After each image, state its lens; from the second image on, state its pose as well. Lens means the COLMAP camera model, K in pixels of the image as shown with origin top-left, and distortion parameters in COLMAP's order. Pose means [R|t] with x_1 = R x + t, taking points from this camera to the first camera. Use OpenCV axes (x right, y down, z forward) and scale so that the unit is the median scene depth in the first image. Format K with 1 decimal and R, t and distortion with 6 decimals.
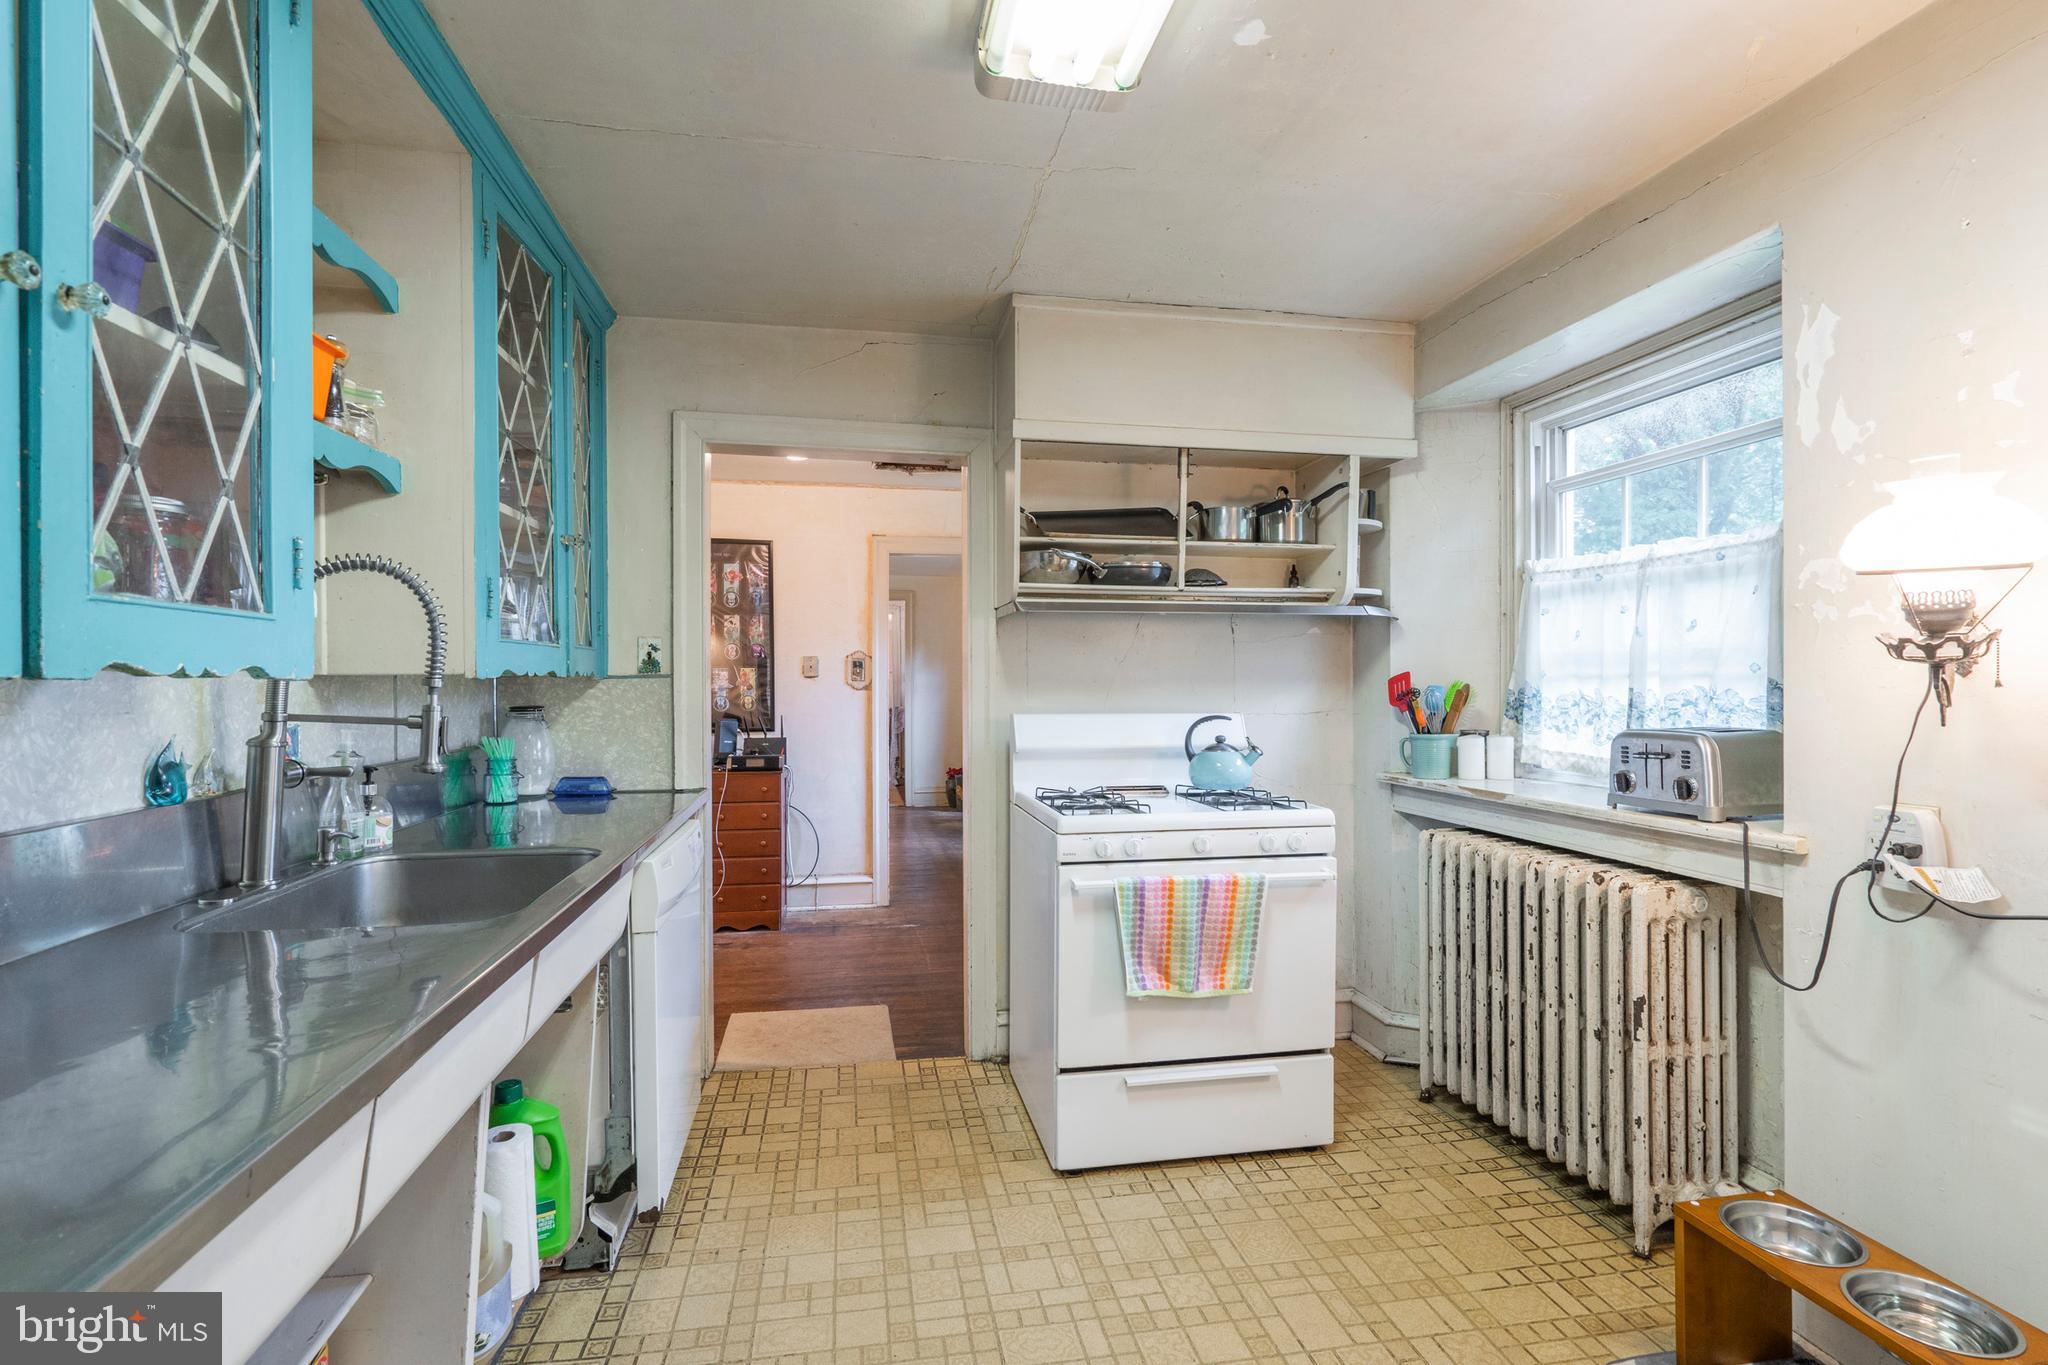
lens RADIAL K [[934.5, 0, 1020.2], [0, 934.5, 683.8], [0, 0, 1]] dist [-0.005037, 0.000116]
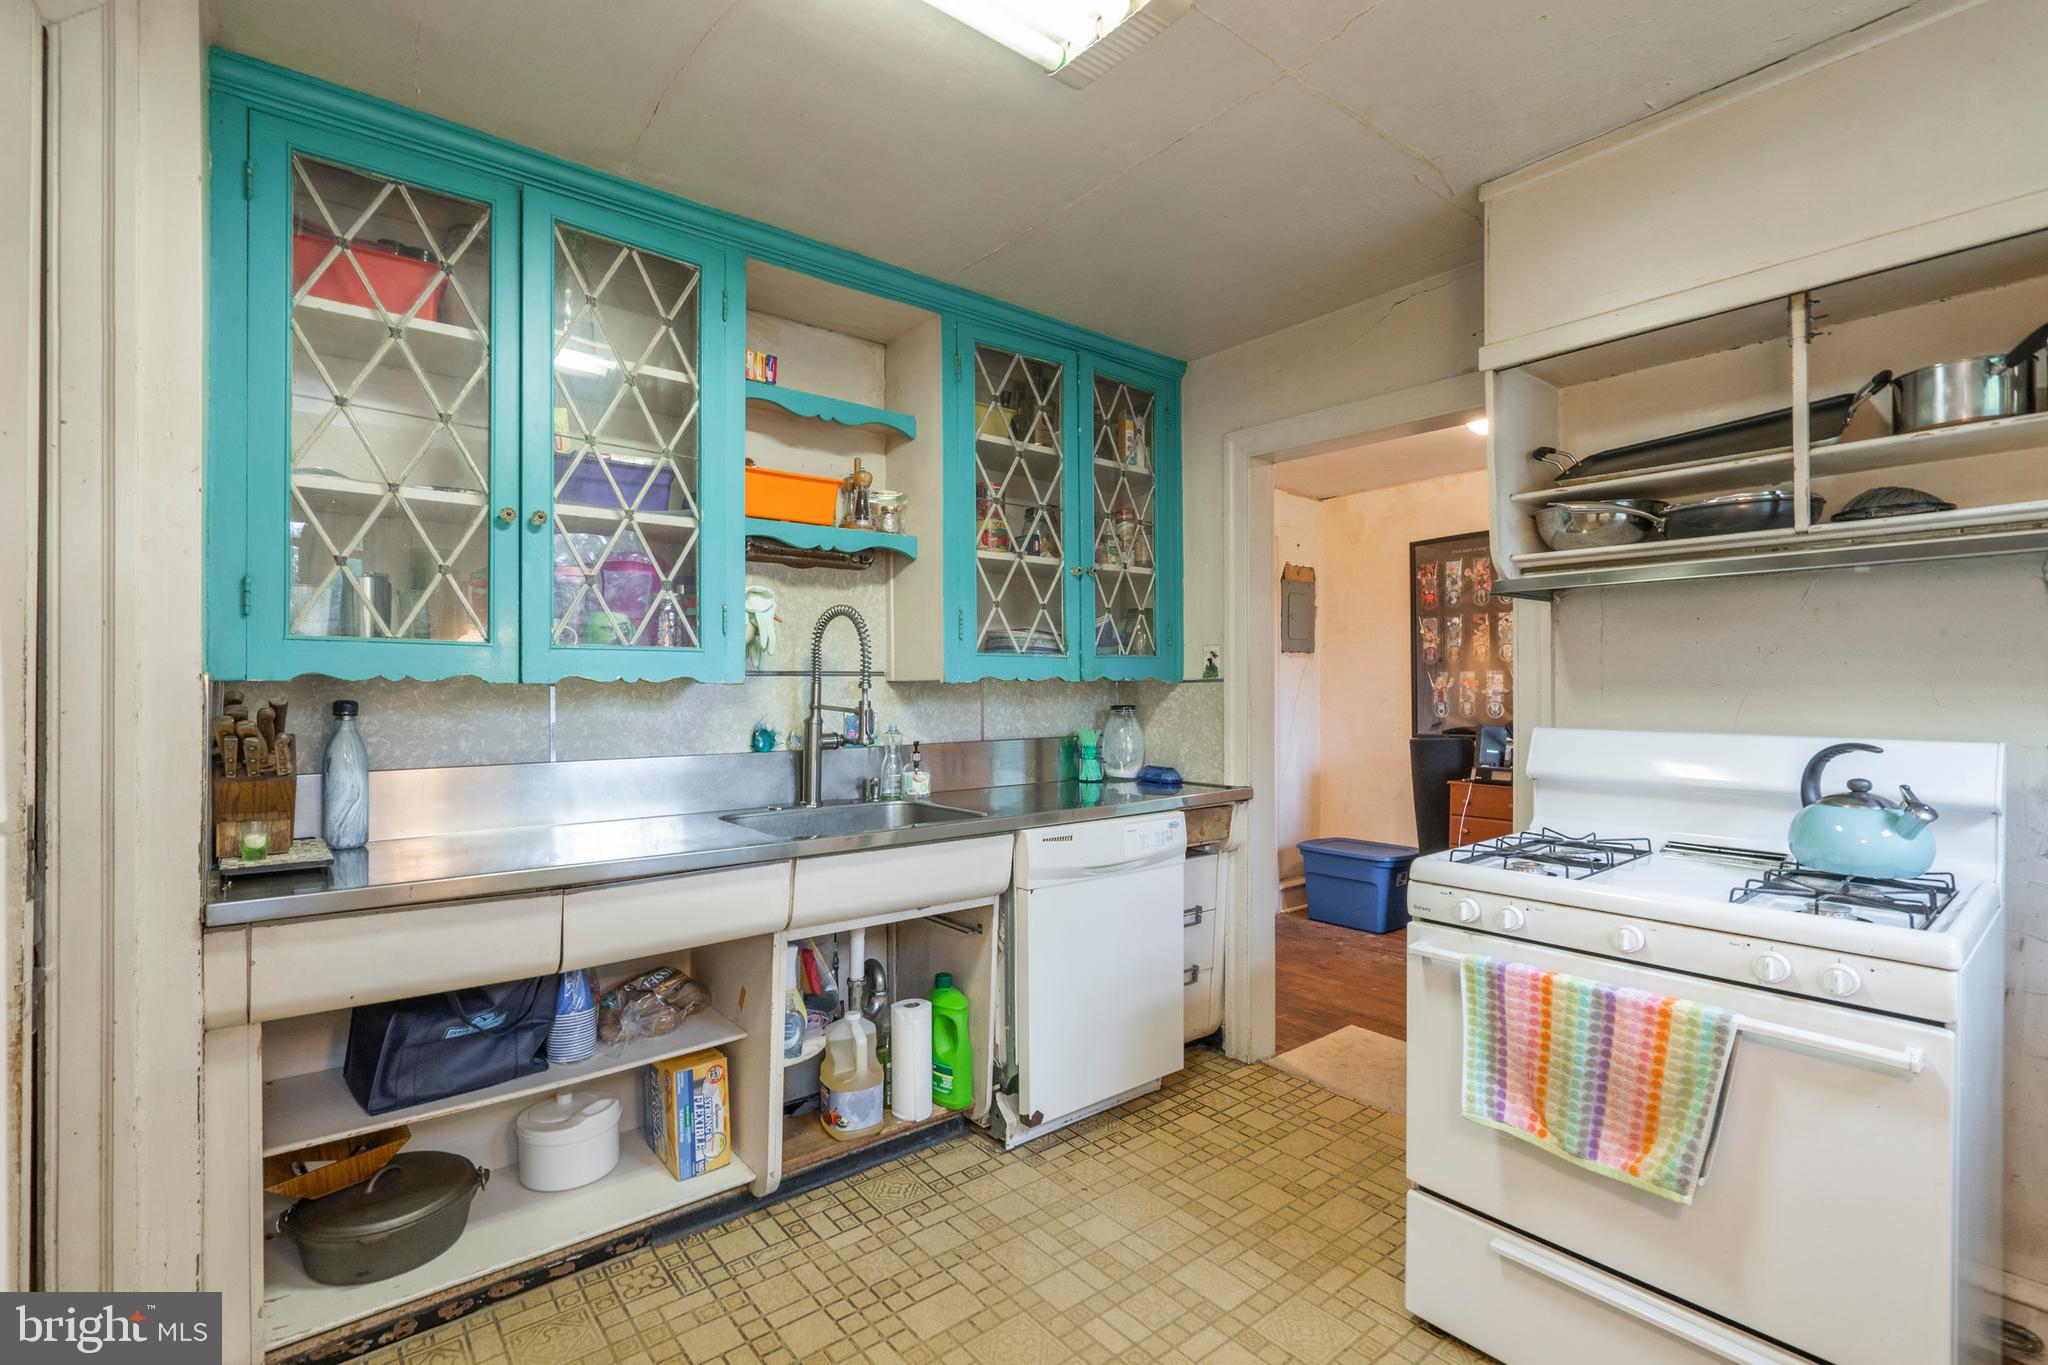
lens RADIAL K [[934.5, 0, 1020.2], [0, 934.5, 683.8], [0, 0, 1]] dist [-0.005037, 0.000116]
pose [[0.473793, -0.003181, -0.880631, 0.557178], [-0.001218, 0.999990, -0.004267, 0.001040], [0.880636, 0.003094, 0.473784, 0.332834]]
